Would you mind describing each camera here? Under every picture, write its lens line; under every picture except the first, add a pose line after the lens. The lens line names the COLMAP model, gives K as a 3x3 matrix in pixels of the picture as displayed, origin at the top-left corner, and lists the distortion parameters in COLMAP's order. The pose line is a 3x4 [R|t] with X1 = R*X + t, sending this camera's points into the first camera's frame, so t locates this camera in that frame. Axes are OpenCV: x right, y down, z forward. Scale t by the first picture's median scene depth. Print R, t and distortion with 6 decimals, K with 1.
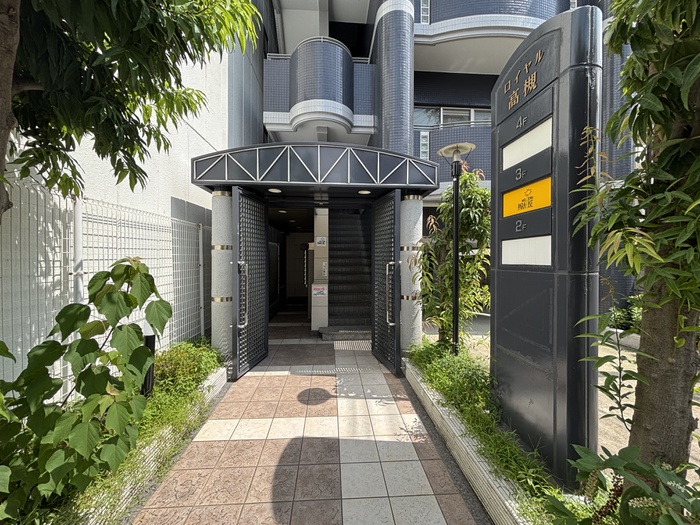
lens RADIAL K [[280.9, 0, 350.0], [0, 280.9, 262.5], [0, 0, 1]] dist [0.002158, 0.000229]
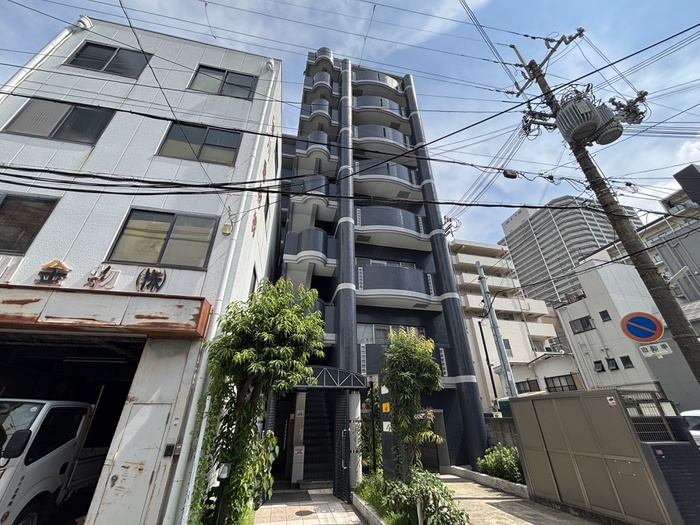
lens RADIAL K [[280.9, 0, 350.0], [0, 280.9, 262.5], [0, 0, 1]] dist [0.002158, 0.000229]
pose [[0.988427, 0.066804, 0.136197, -0.158332], [0.010176, 0.866594, -0.498910, -0.031906], [-0.151357, 0.494522, 0.855885, -1.232591]]
